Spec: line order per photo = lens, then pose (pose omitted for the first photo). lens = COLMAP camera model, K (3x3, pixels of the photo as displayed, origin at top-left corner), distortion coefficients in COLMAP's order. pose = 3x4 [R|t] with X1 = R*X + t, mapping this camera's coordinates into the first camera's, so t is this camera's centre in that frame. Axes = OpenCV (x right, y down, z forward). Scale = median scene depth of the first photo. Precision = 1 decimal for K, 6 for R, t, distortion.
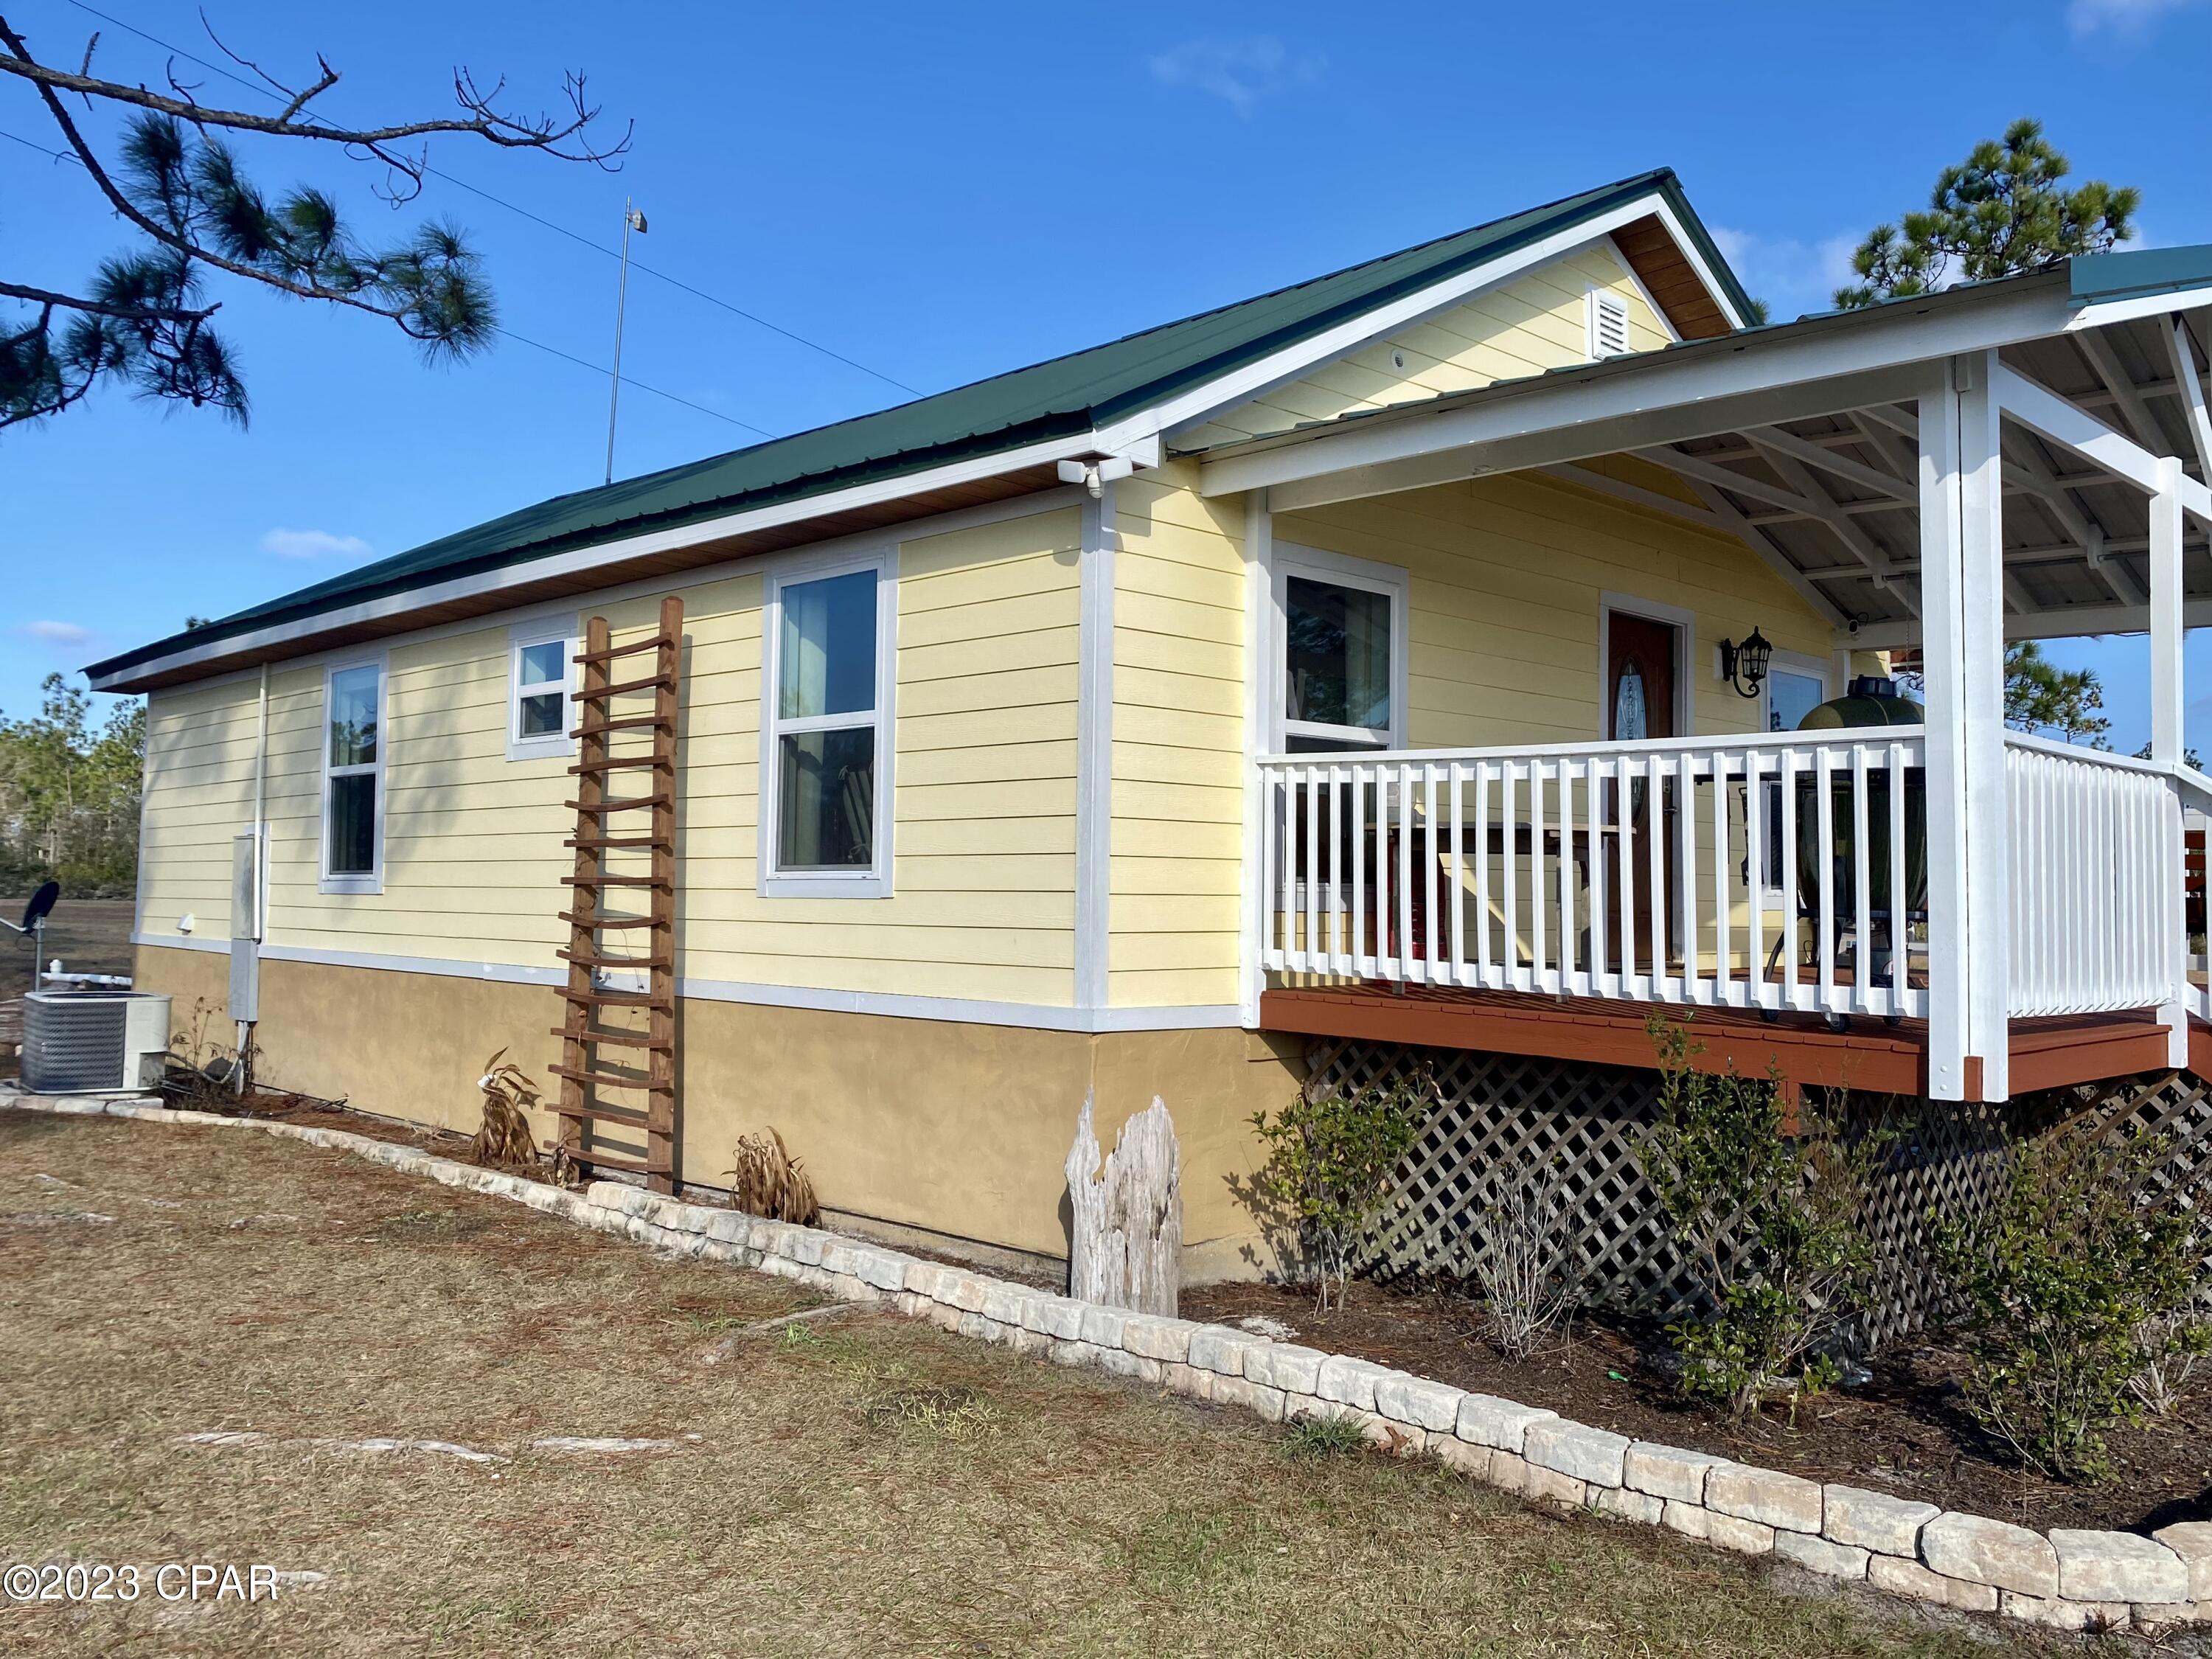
lens RADIAL K [[1821.7, 0, 1108.1], [0, 1821.7, 838.1], [0, 0, 1]] dist [0.033157, 0.027873]
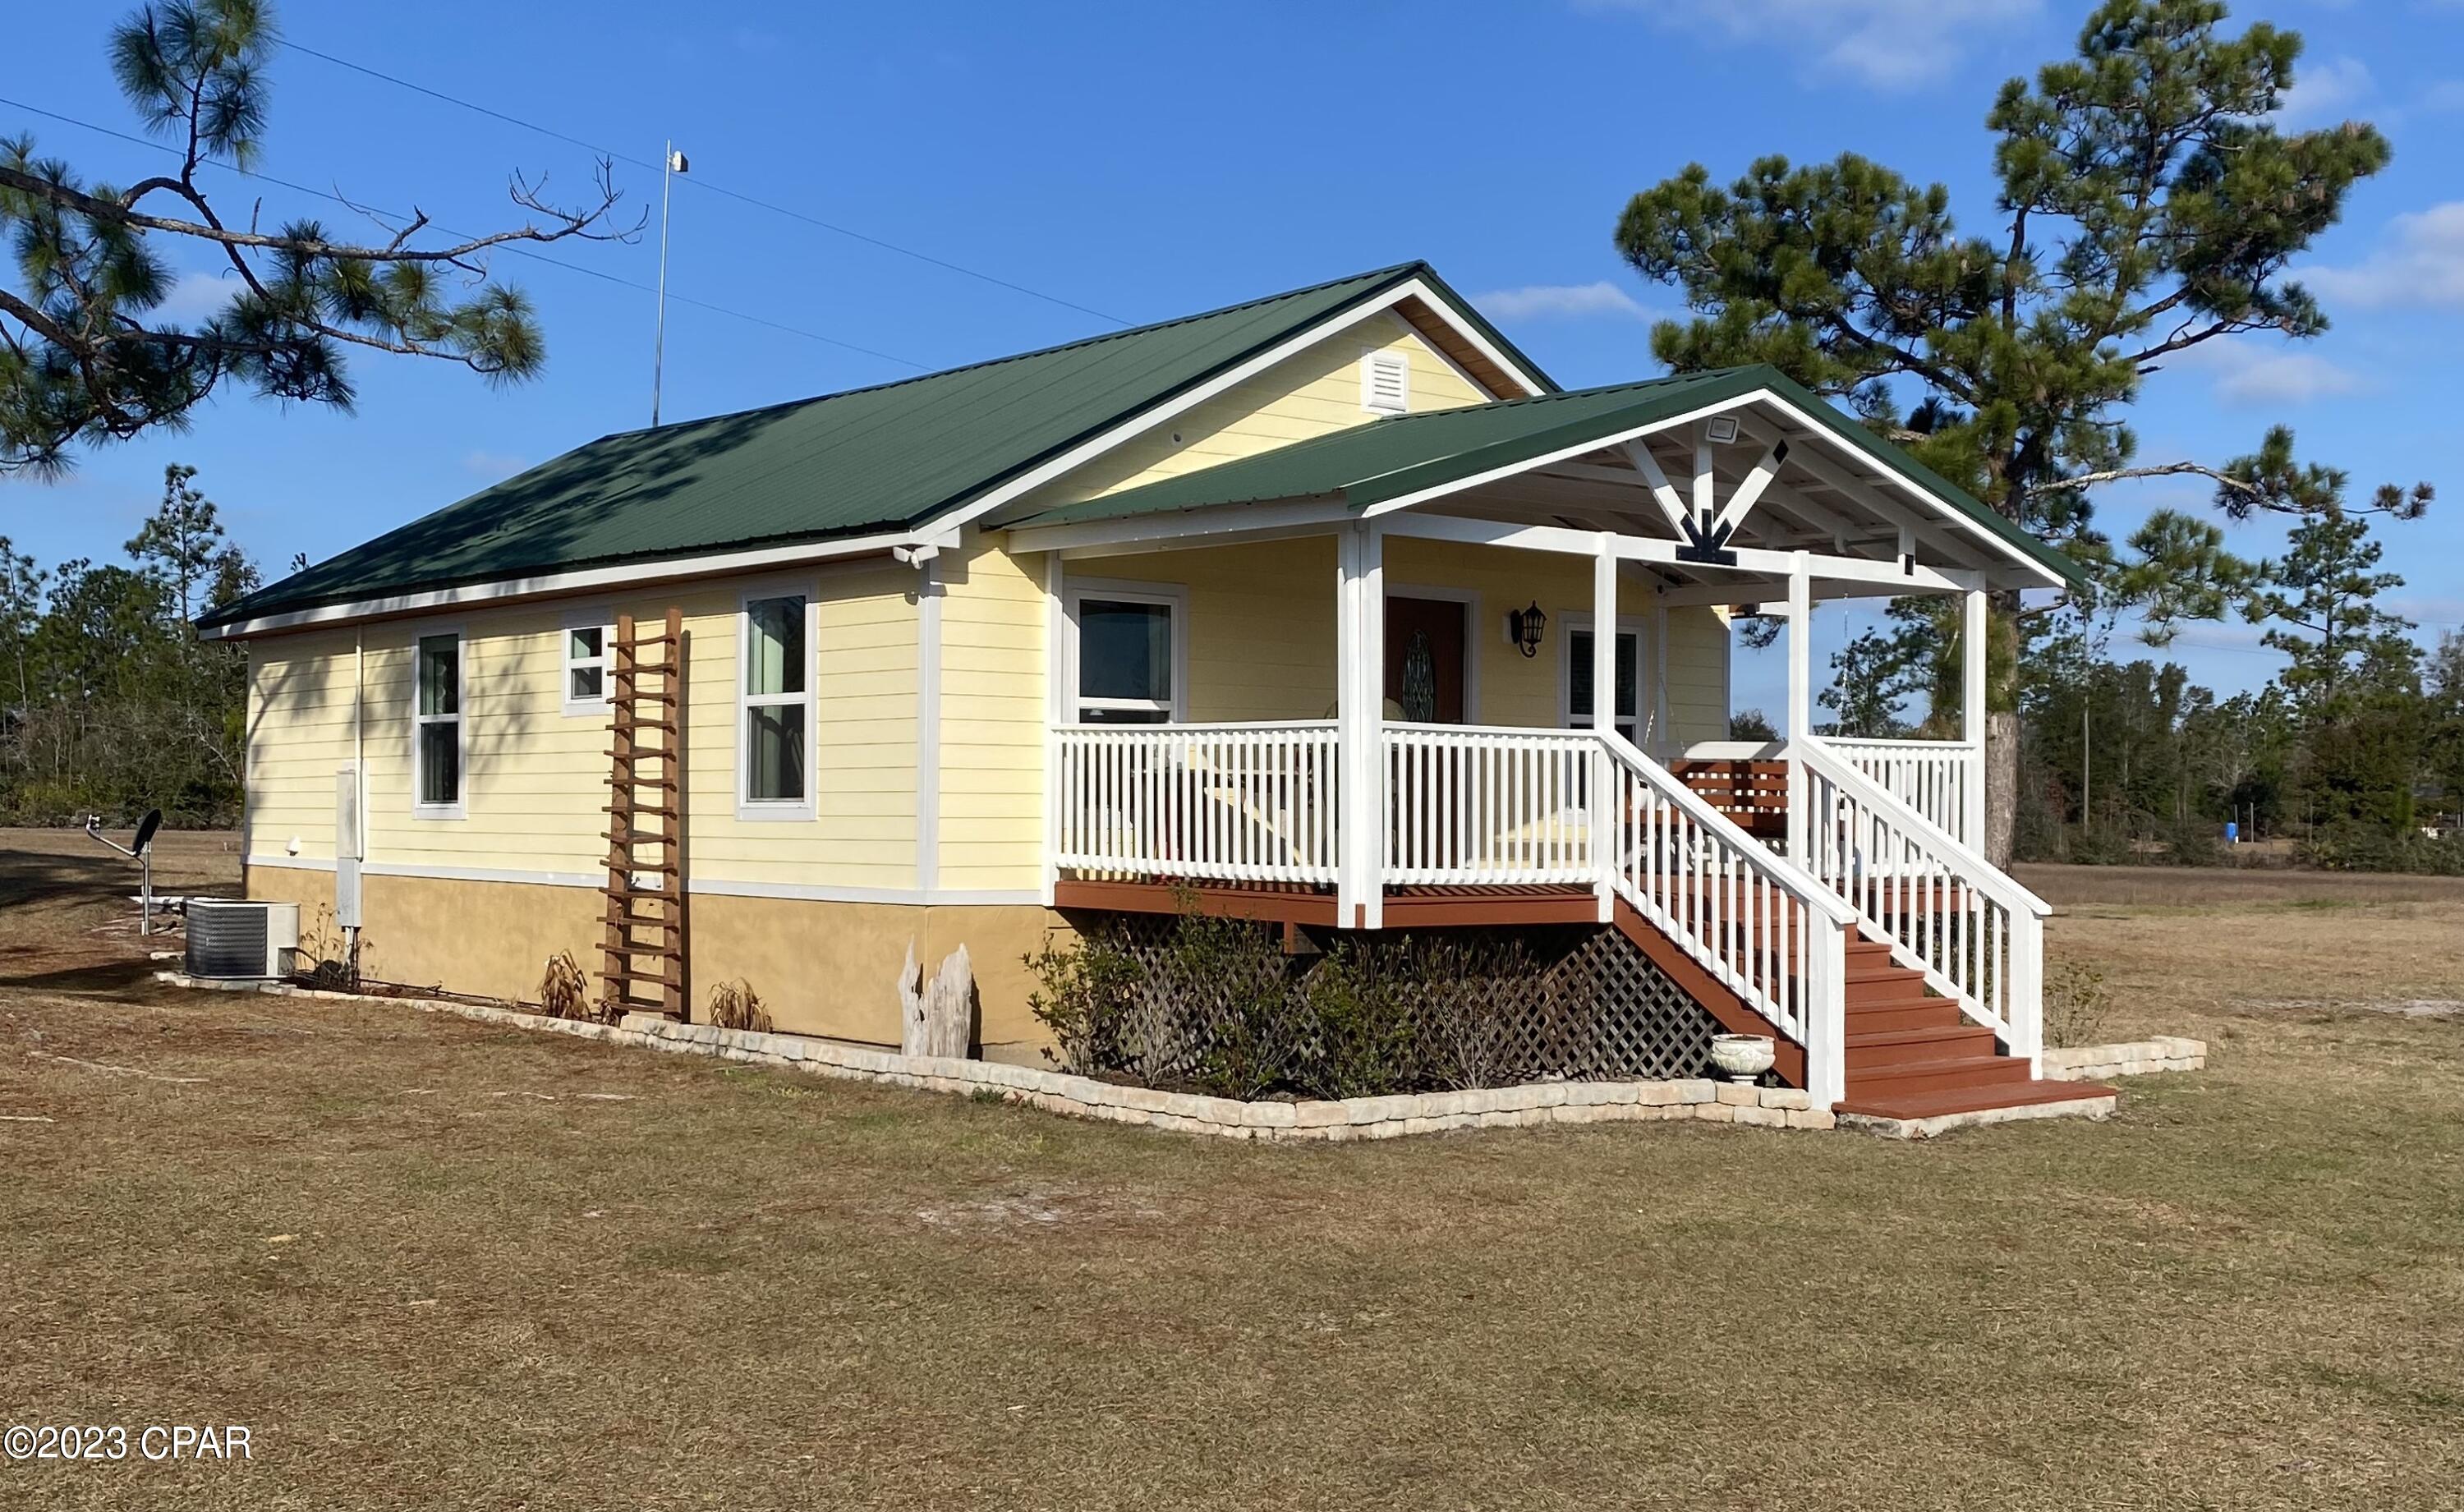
lens RADIAL K [[2677.2, 0, 1246.0], [0, 2677.2, 842.8], [0, 0, 1]] dist [0.111243, 0.000000]
pose [[0.997172, -0.005703, -0.074934, 0.365288], [0.008831, 0.999100, 0.041481, -0.034074], [0.074630, -0.042025, 0.996325, -1.070535]]
